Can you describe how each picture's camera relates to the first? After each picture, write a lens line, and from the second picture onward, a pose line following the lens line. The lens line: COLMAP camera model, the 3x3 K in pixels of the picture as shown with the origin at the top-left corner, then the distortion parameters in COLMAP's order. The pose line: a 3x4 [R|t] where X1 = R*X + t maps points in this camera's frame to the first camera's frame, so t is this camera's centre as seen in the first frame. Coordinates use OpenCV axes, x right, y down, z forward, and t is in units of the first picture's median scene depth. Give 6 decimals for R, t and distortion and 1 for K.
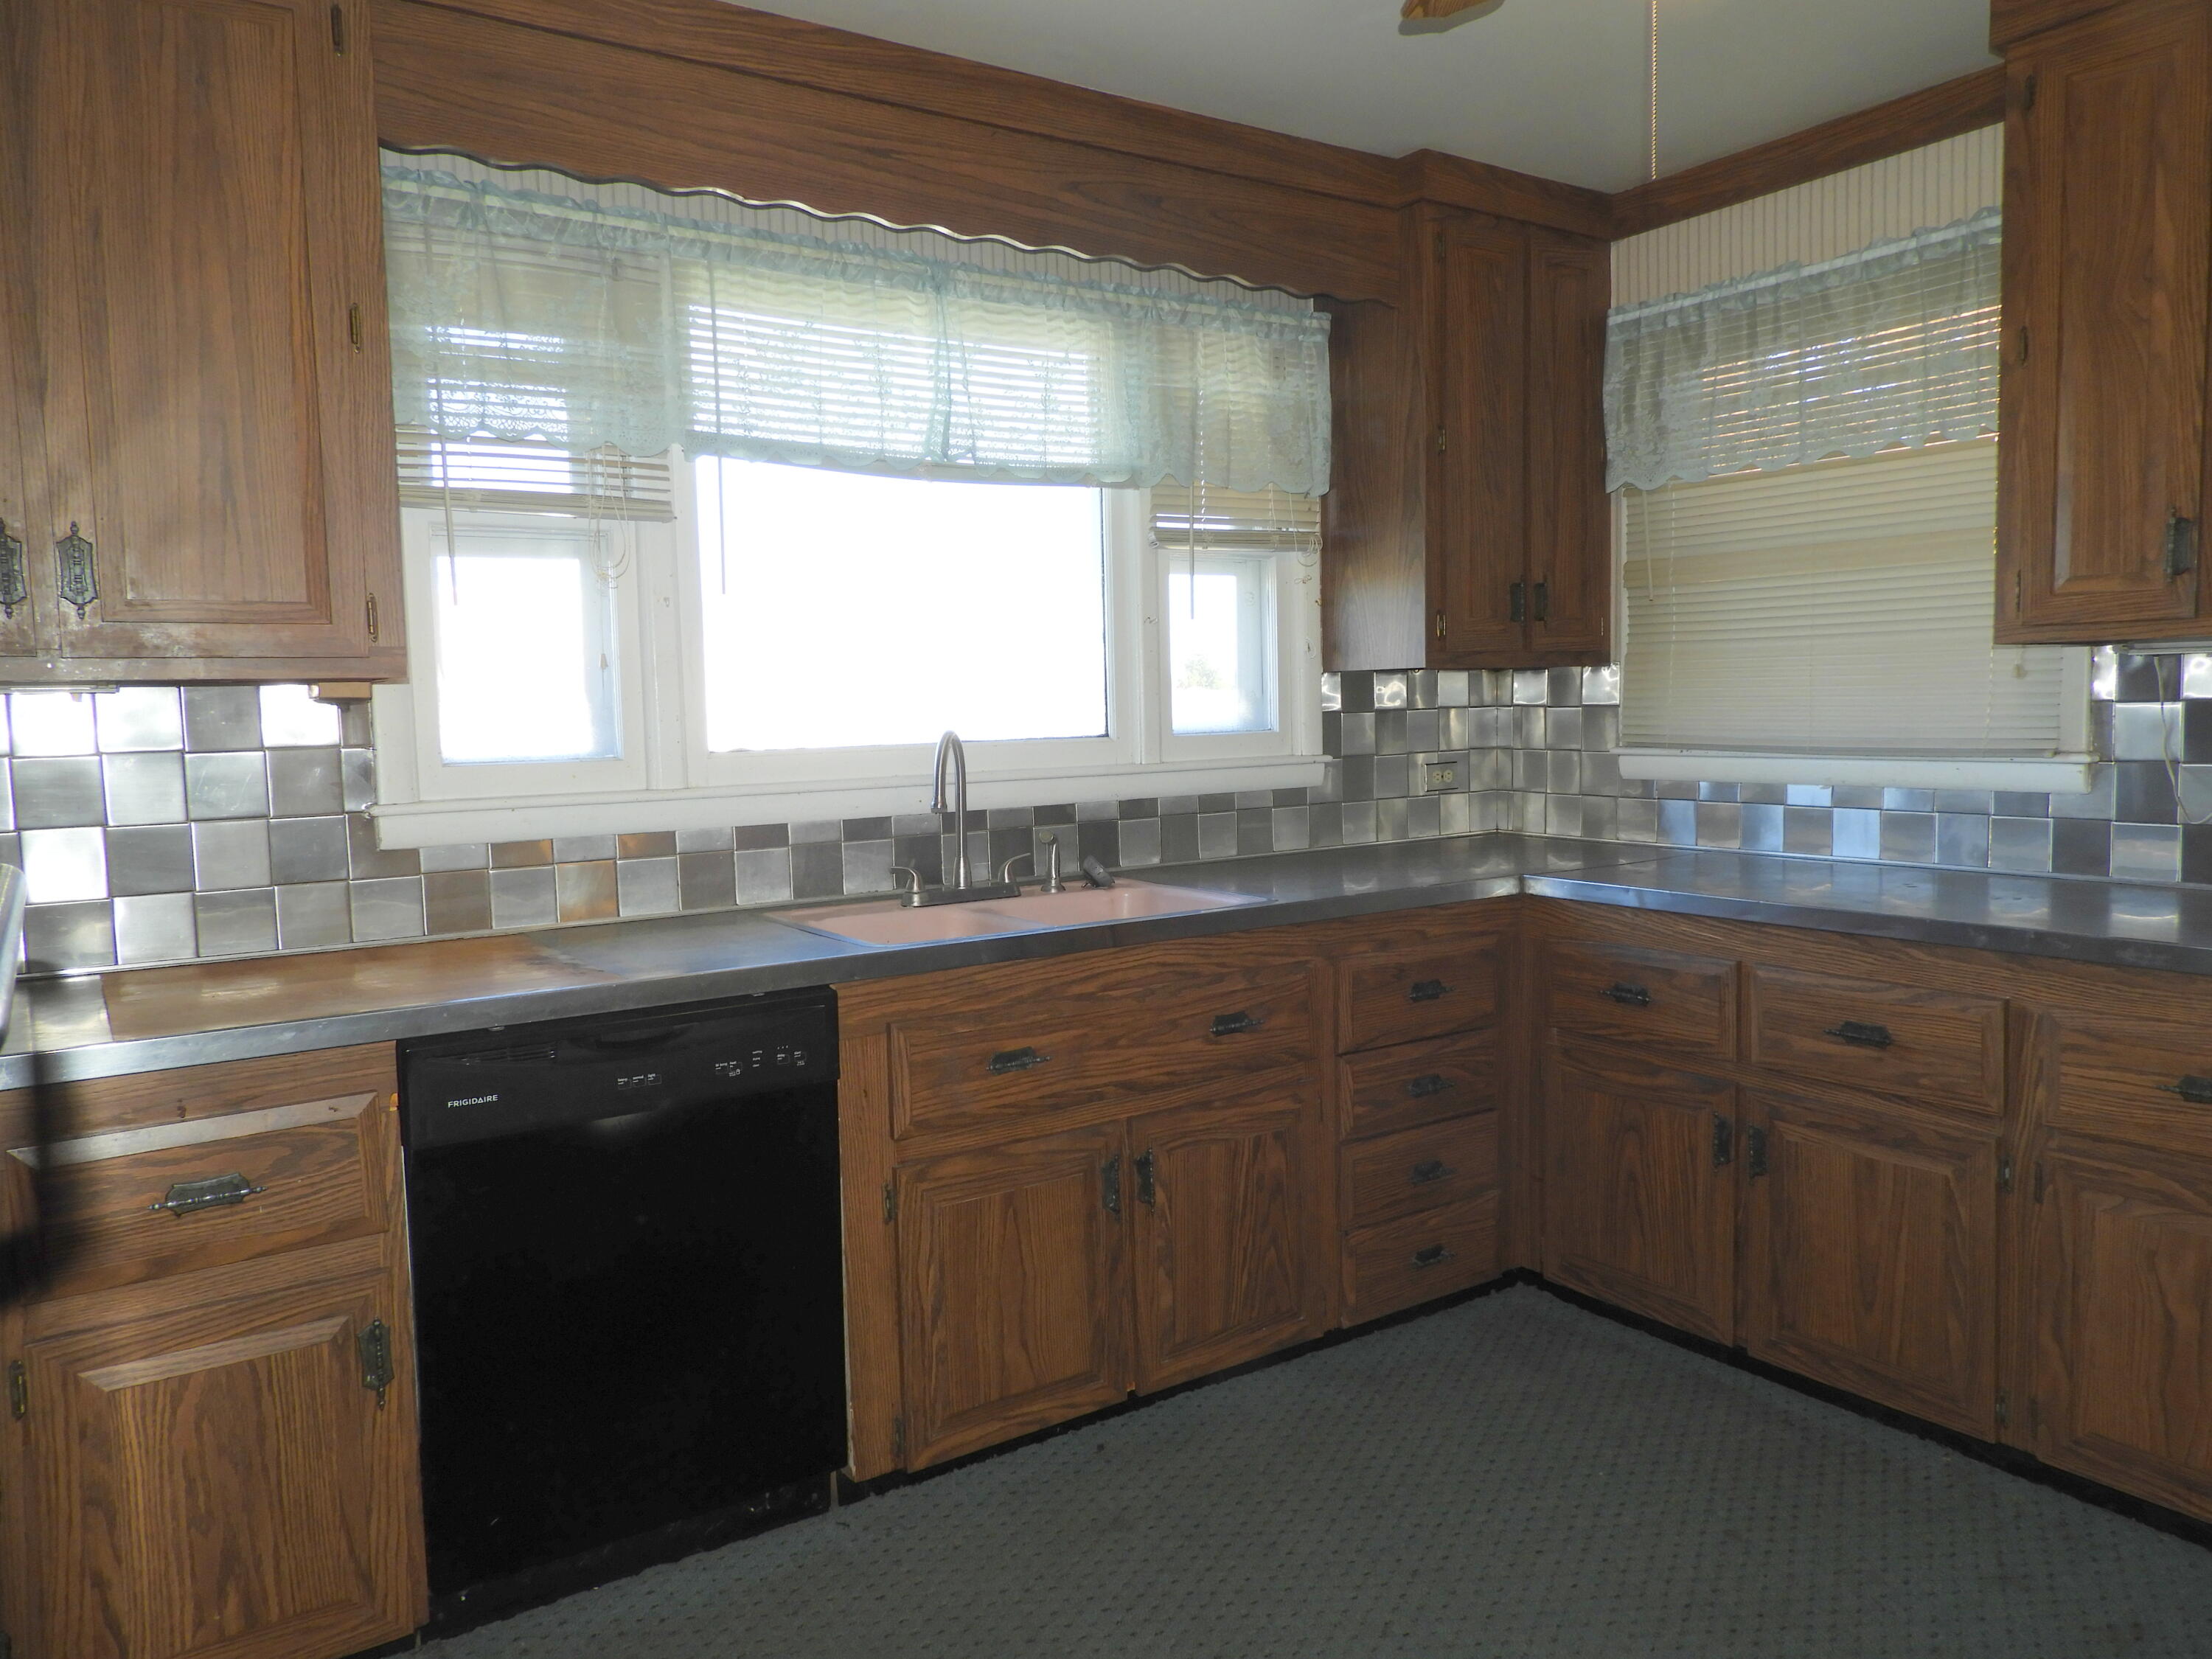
lens RADIAL K [[1559.4, 0, 1094.4], [0, 1559.4, 818.0], [0, 0, 1]] dist [0.043068, -0.003292]
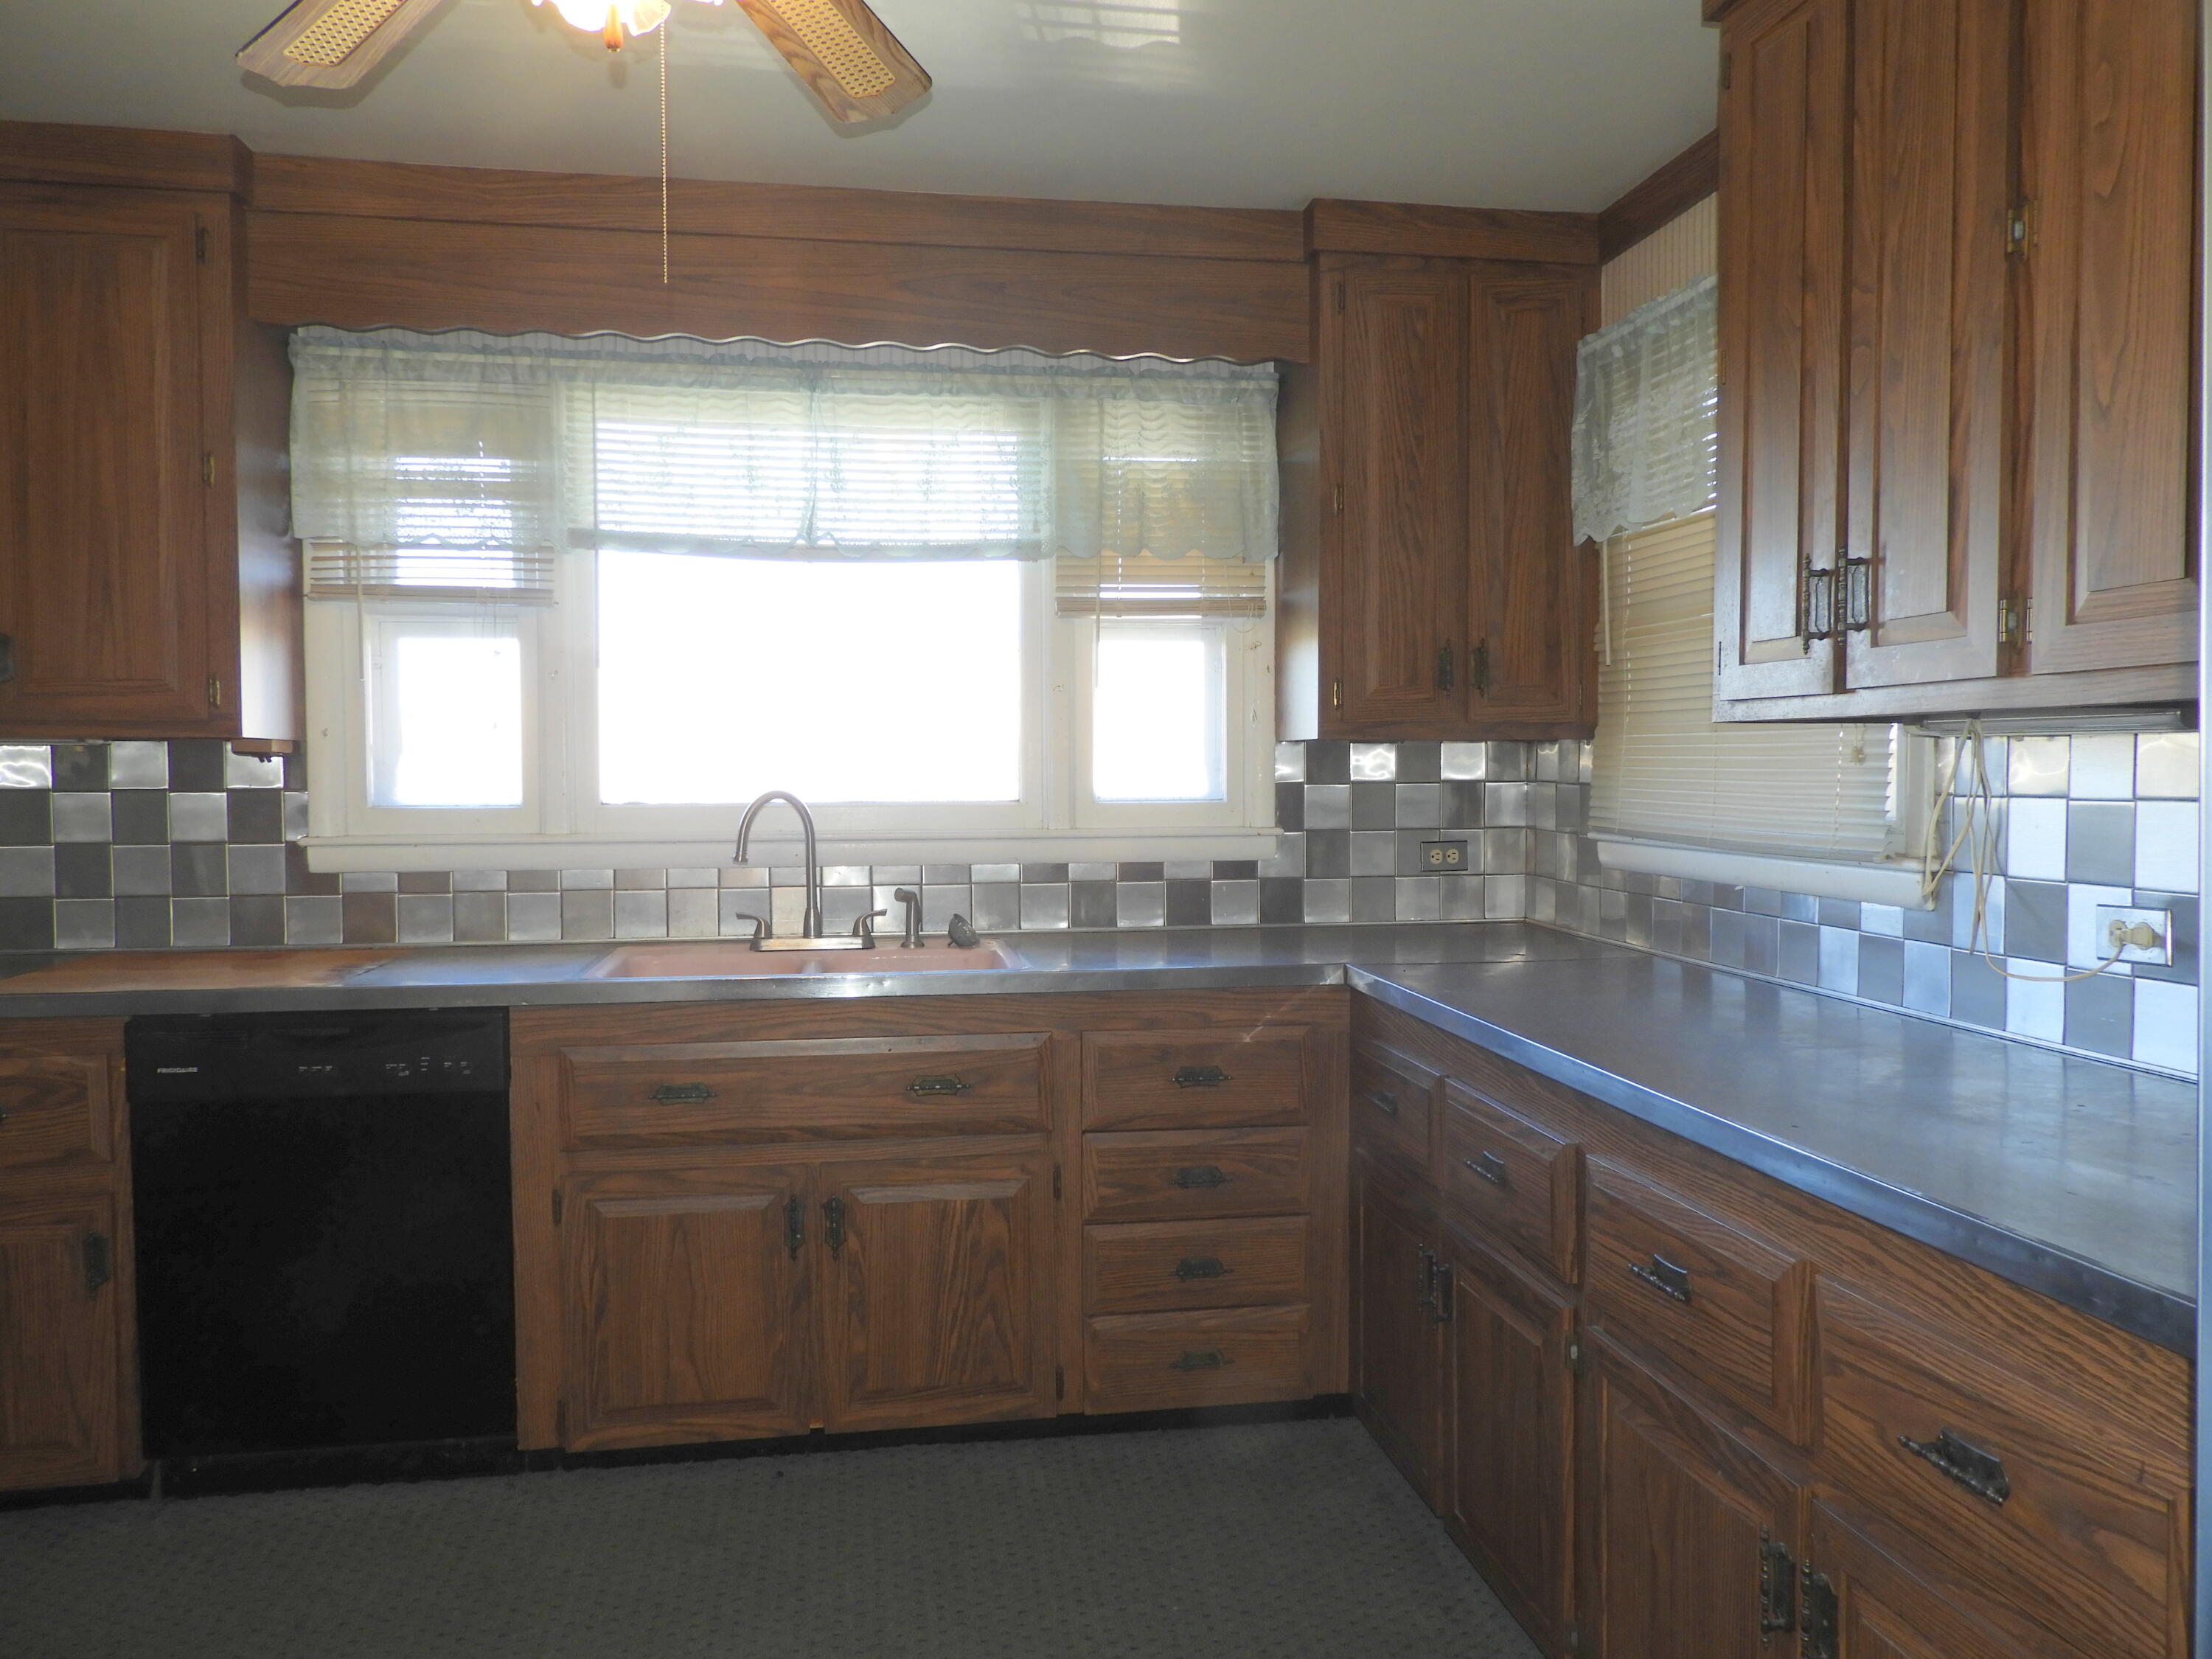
lens RADIAL K [[1559.4, 0, 1037.1], [0, 1559.4, 823.6], [0, 0, 1]] dist [0.043068, -0.003292]
pose [[0.905264, 0.036661, -0.423264, 0.544010], [-0.050973, 0.998446, -0.022540, -0.017978], [0.421780, 0.041980, 0.905726, 0.092051]]
